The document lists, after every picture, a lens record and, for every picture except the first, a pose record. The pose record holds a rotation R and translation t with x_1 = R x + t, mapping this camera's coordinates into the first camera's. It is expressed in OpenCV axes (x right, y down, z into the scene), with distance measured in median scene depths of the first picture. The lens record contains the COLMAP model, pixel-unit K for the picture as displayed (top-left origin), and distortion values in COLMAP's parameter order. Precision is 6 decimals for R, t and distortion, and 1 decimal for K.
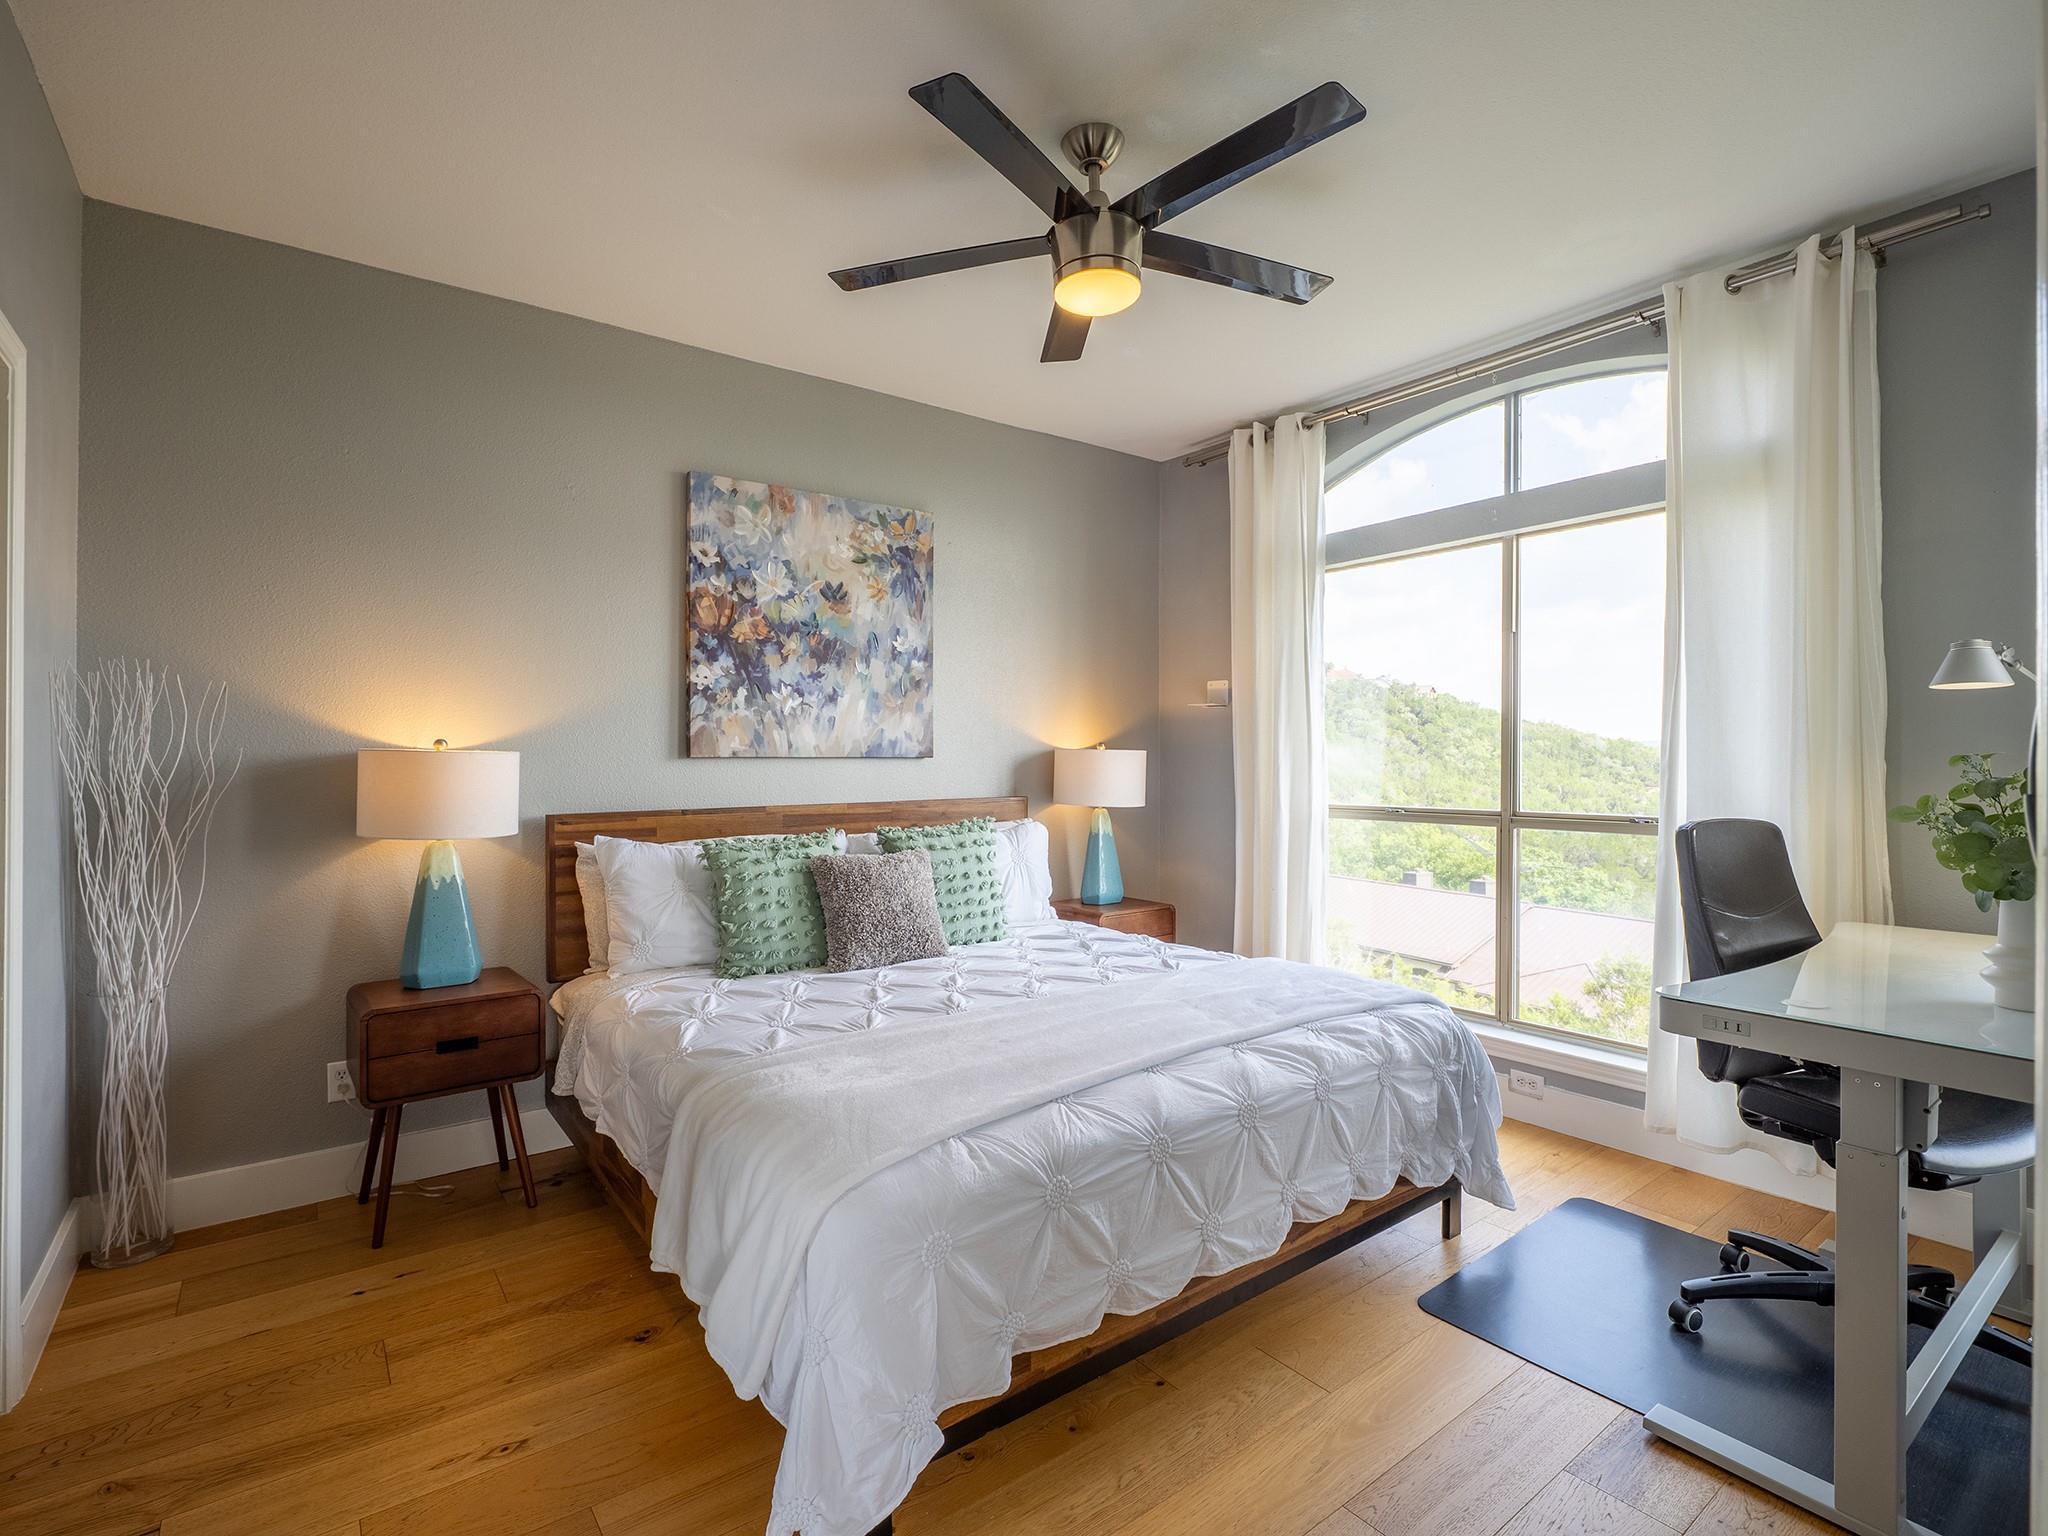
lens RADIAL K [[984.5, 0, 1013.5], [0, 984.5, 759.0], [0, 0, 1]] dist [-0.011379, -0.000154]
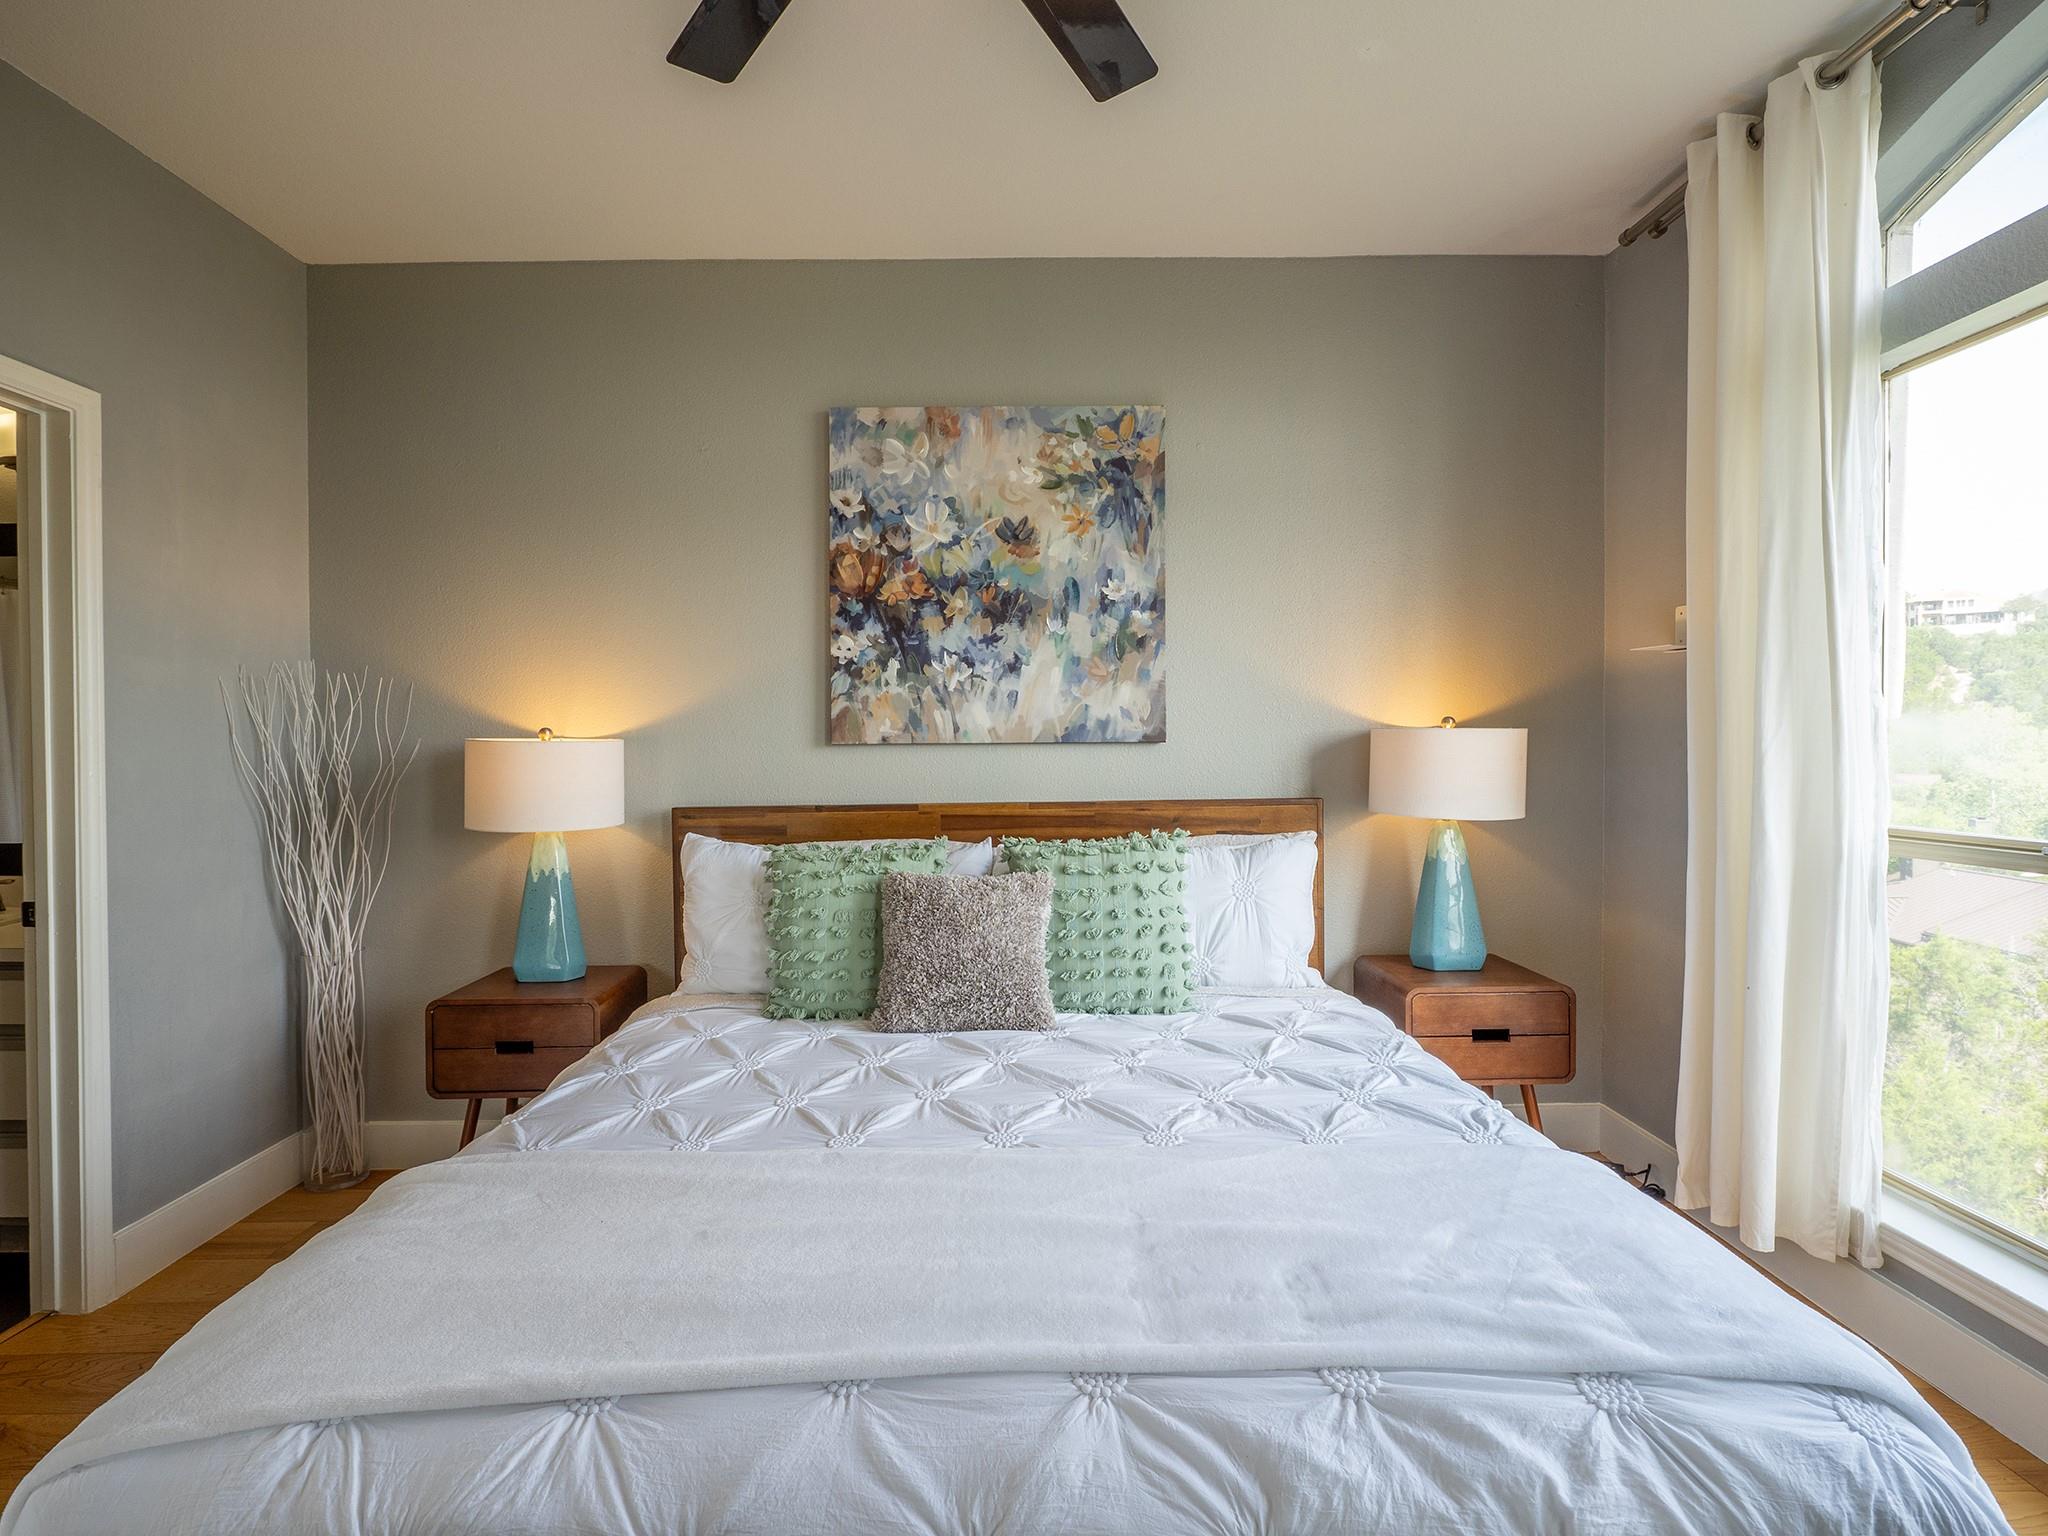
lens RADIAL K [[984.5, 0, 1013.6], [0, 984.5, 755.2], [0, 0, 1]] dist [-0.011379, -0.000154]
pose [[0.805214, 0.003183, -0.592976, 0.293400], [0.006352, 0.999882, 0.013993, -0.003116], [0.592950, -0.015034, 0.805099, 0.390416]]
